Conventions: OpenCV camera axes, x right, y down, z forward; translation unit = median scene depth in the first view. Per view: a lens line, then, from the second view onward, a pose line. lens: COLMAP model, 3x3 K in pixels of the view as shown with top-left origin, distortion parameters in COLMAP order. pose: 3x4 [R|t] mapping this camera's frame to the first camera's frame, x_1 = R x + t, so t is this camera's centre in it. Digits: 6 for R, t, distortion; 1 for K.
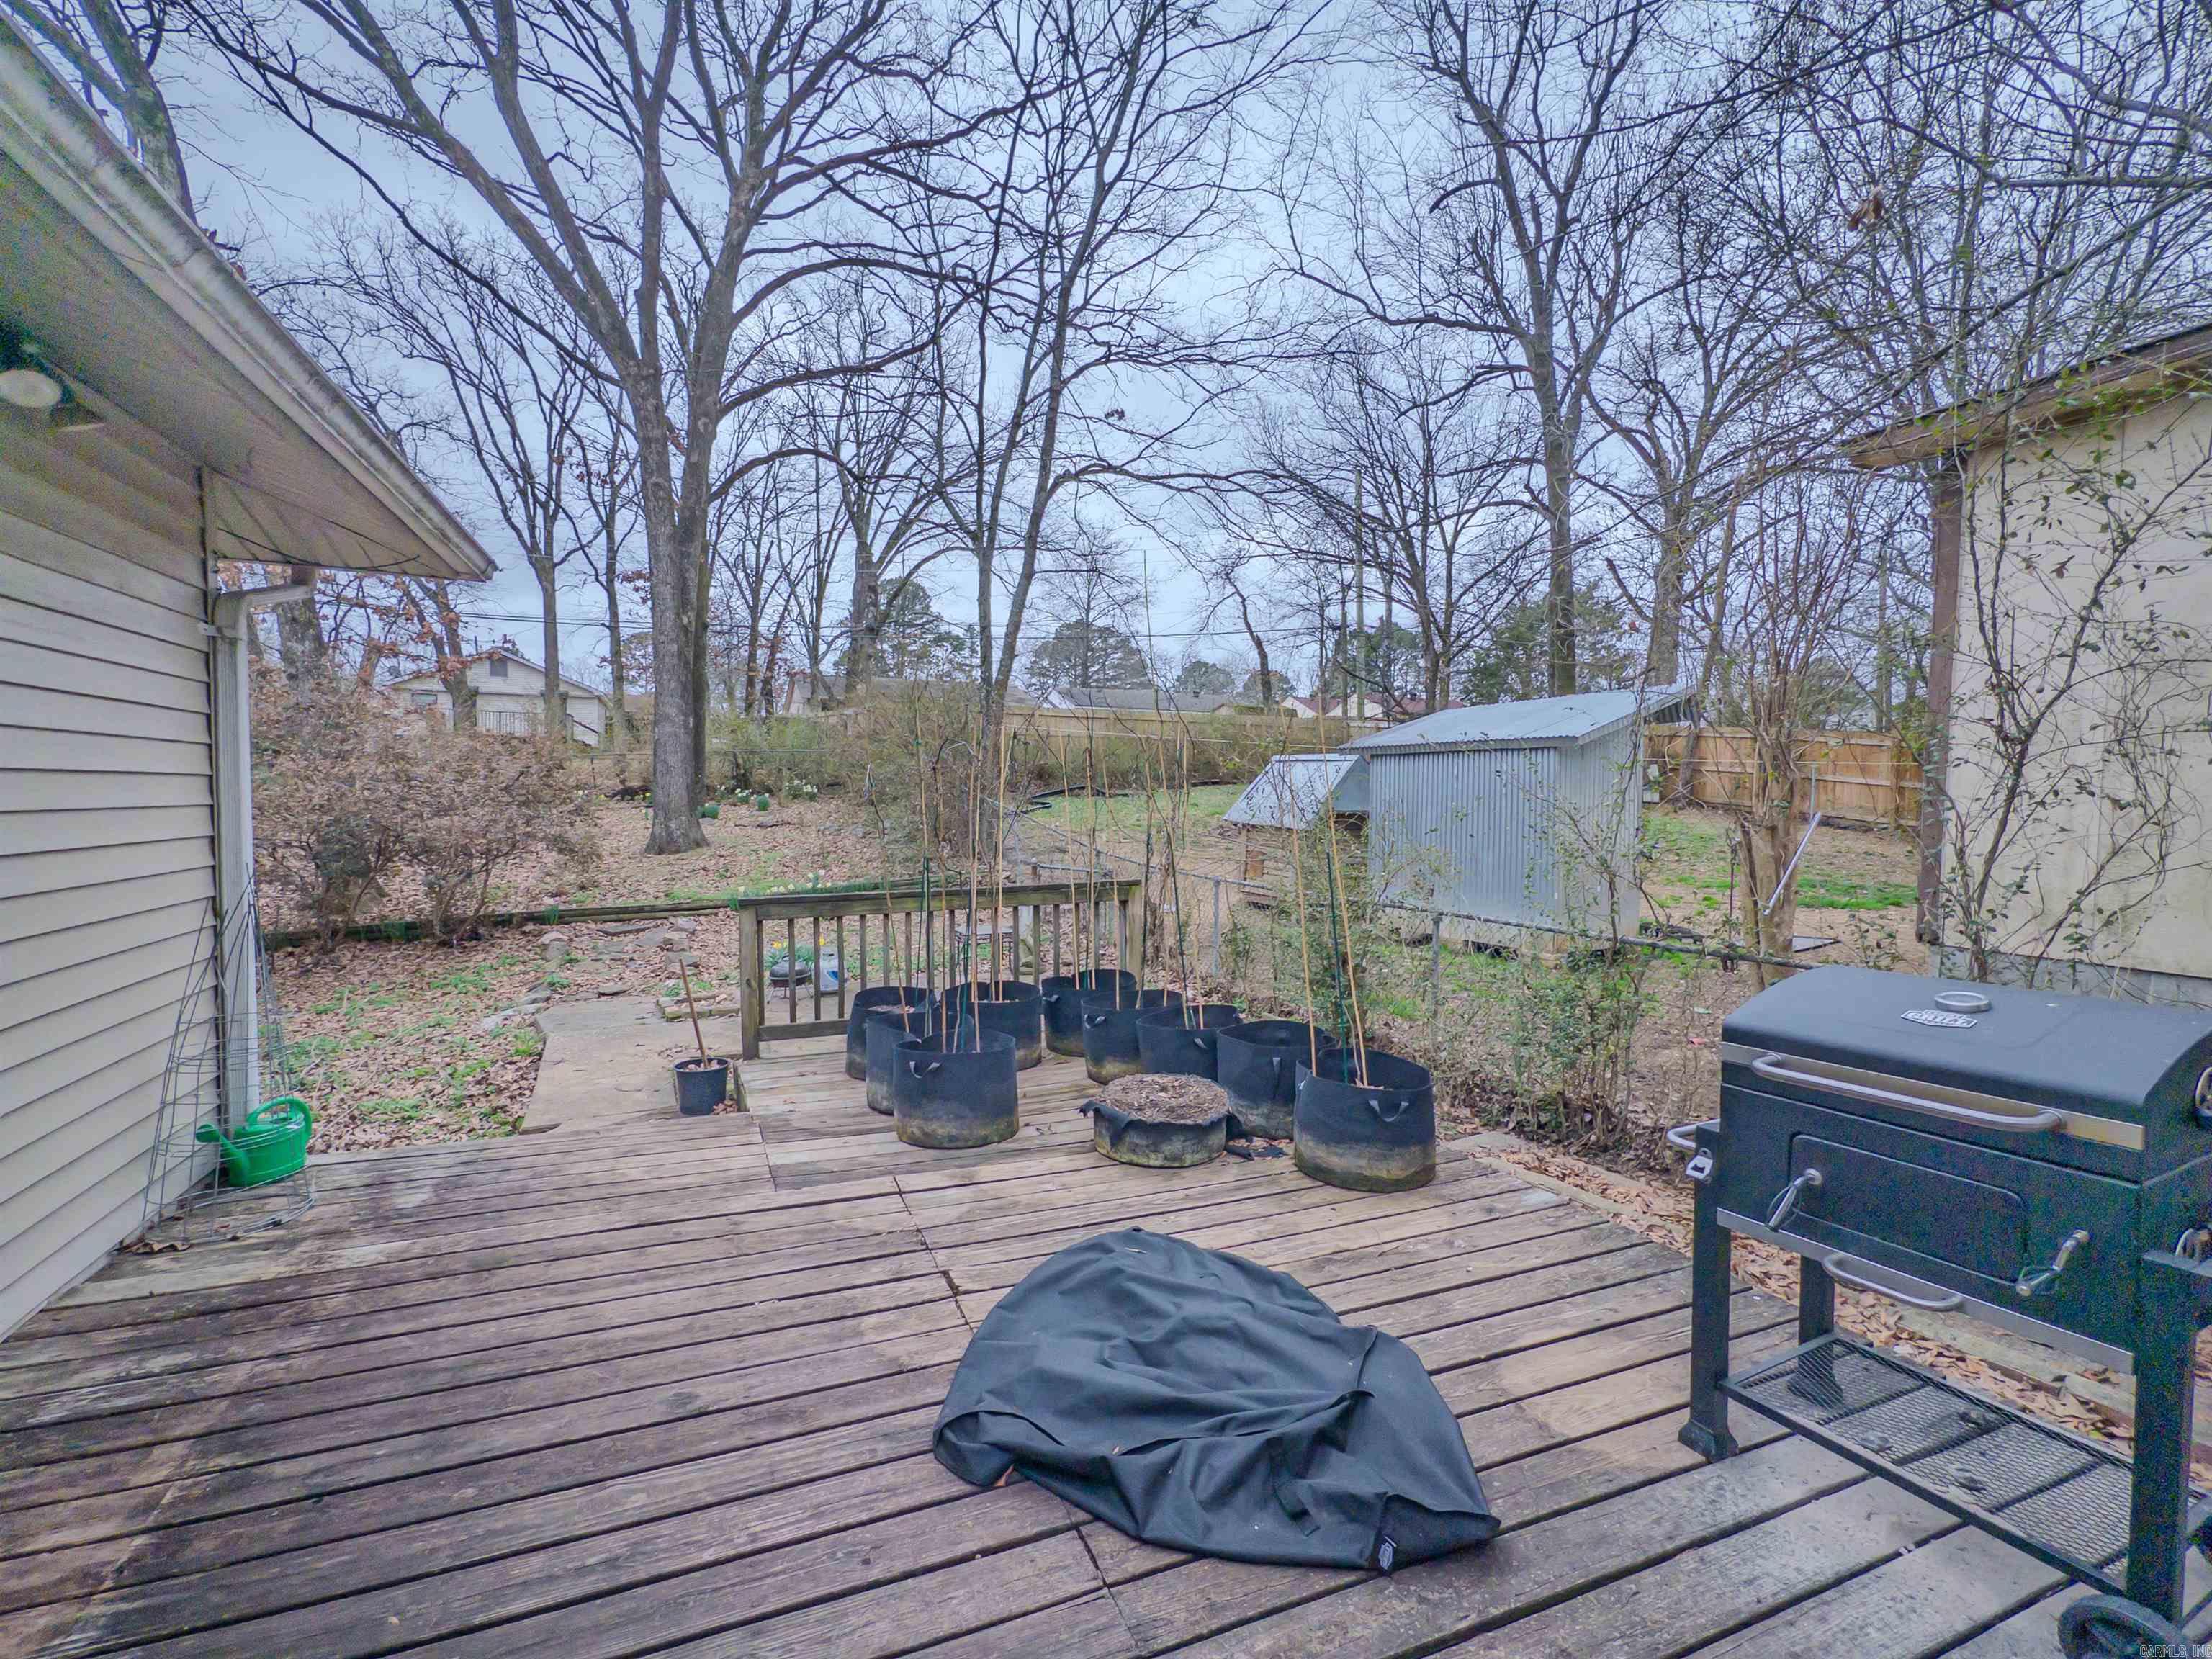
lens RADIAL K [[959.7, 0, 1107.3], [0, 959.7, 781.9], [0, 0, 1]] dist [-0.001184, 0.000394]
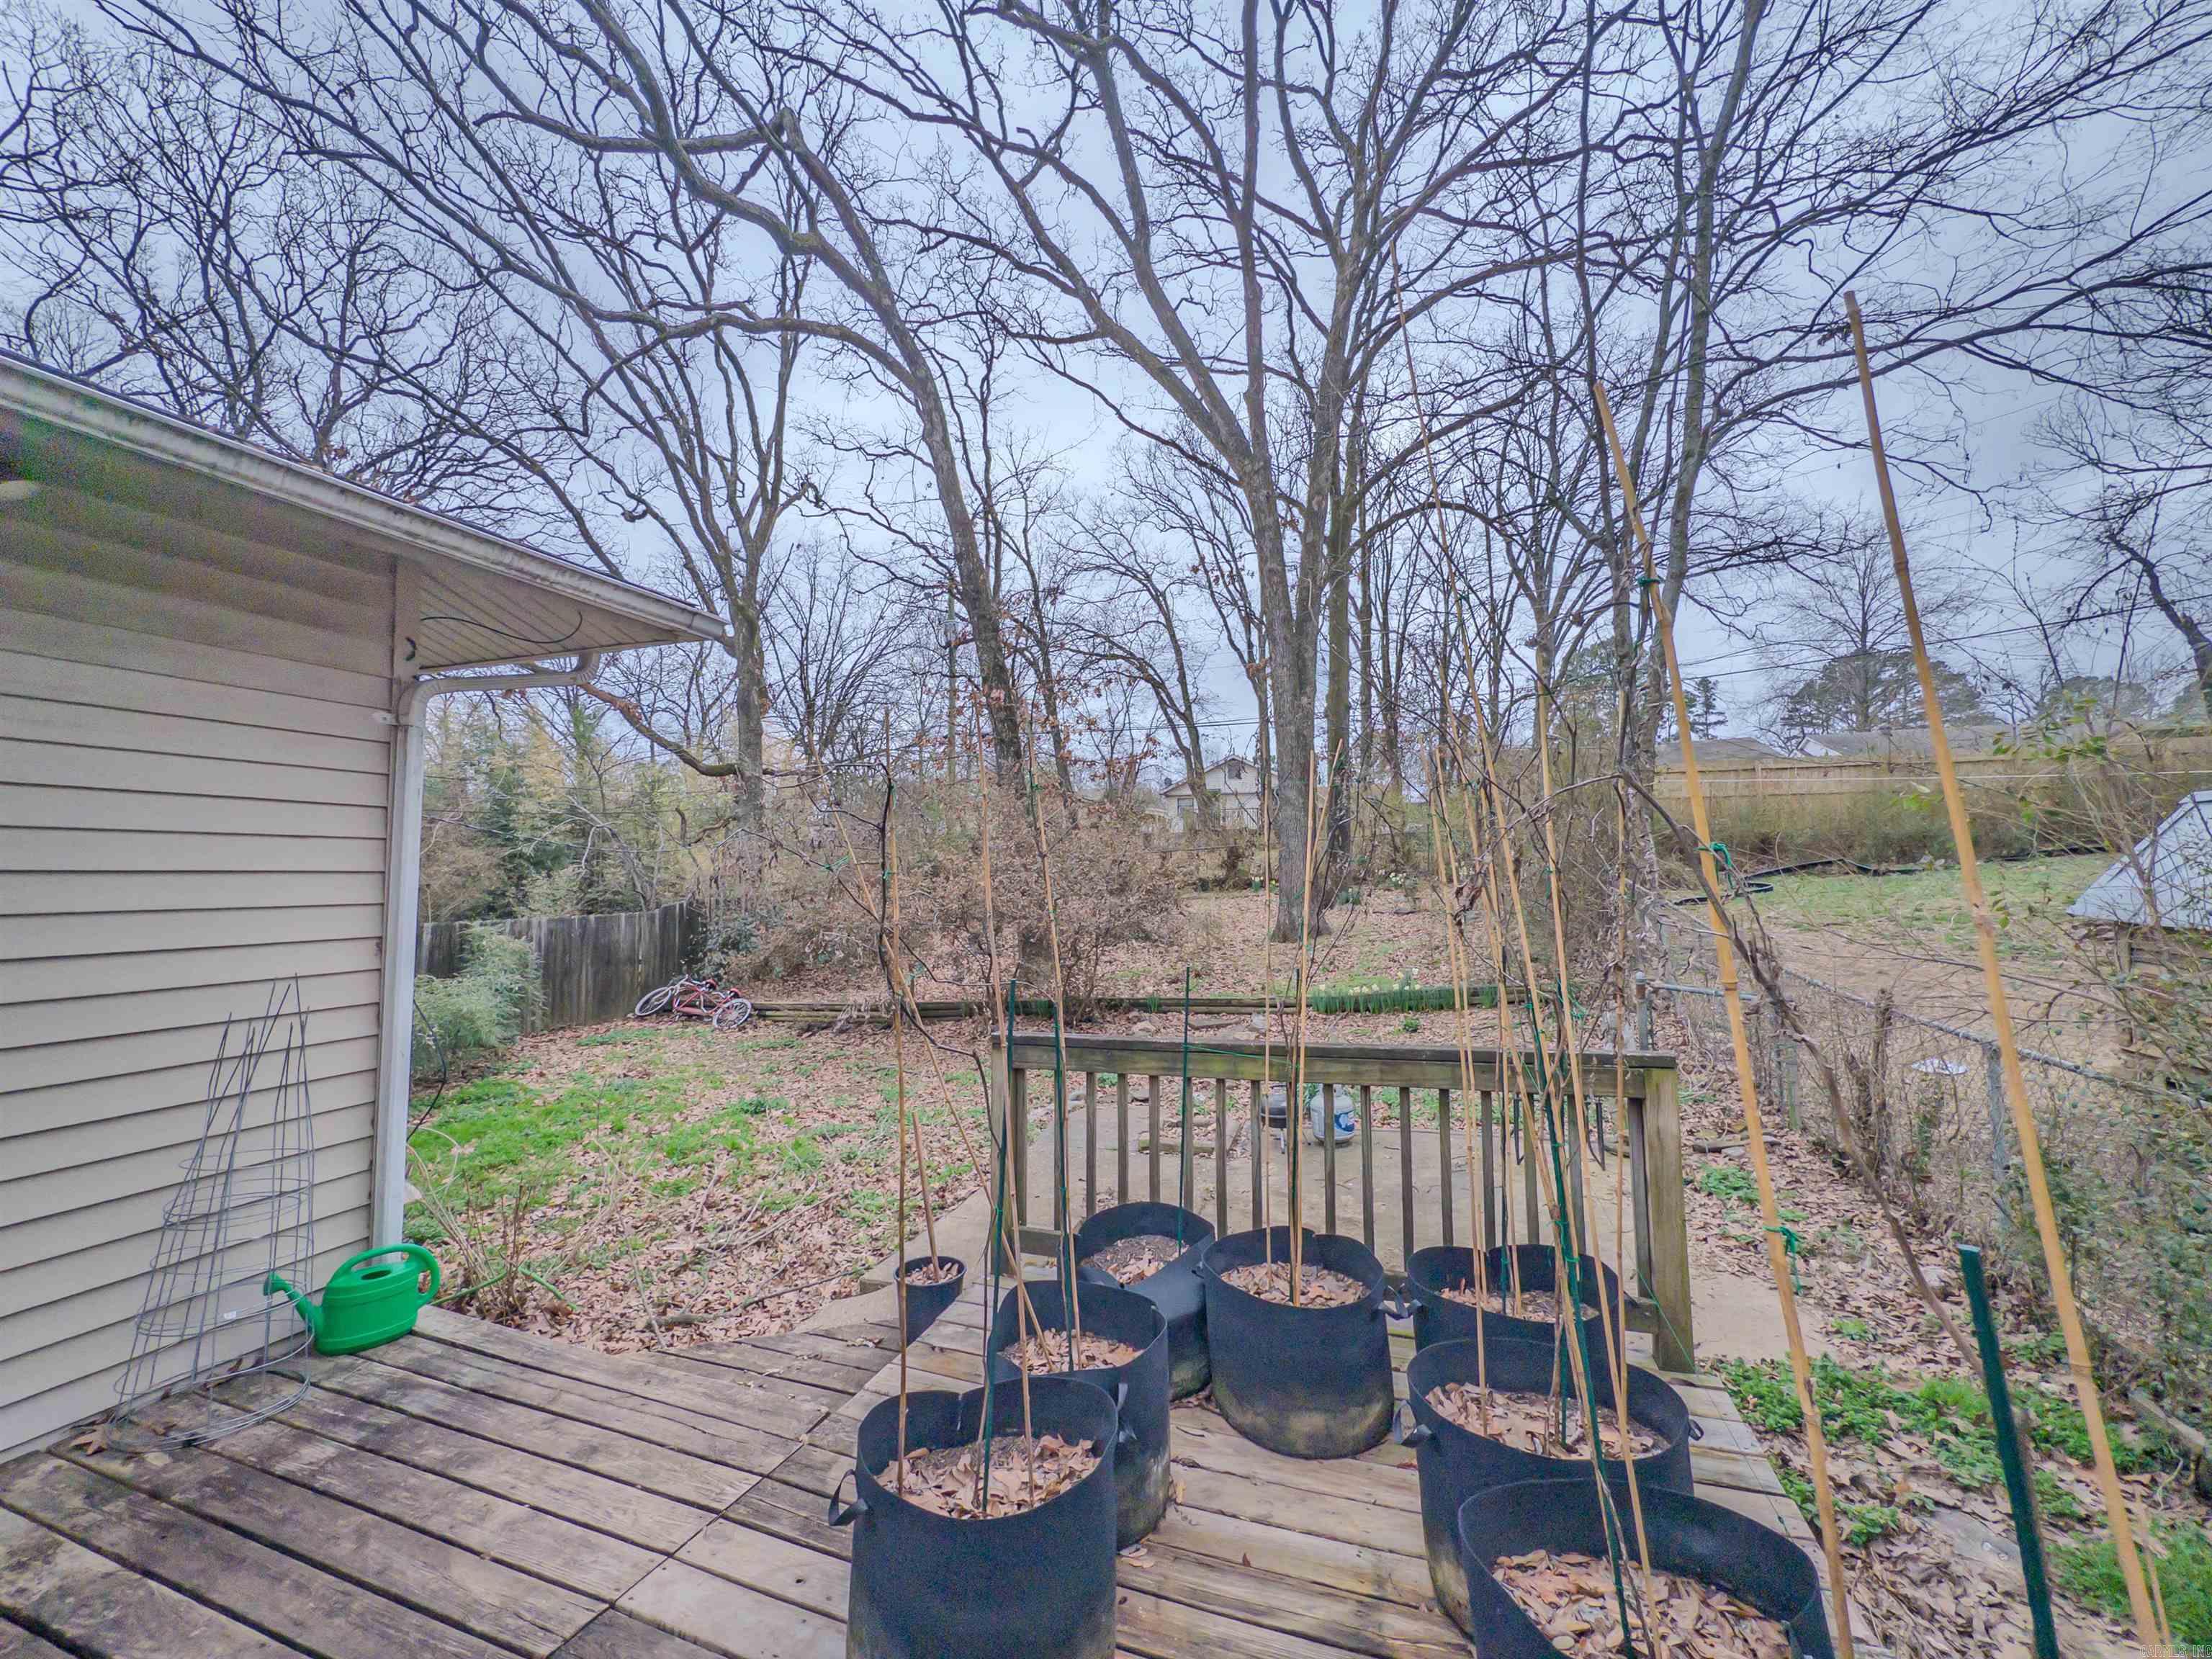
lens RADIAL K [[959.7, 0, 1107.3], [0, 959.7, 781.9], [0, 0, 1]] dist [-0.001184, 0.000394]
pose [[0.756958, -0.076166, -0.649009, 0.040586], [0.020170, 0.995434, -0.093296, 0.001693], [0.653152, 0.057530, 0.755039, 0.139209]]
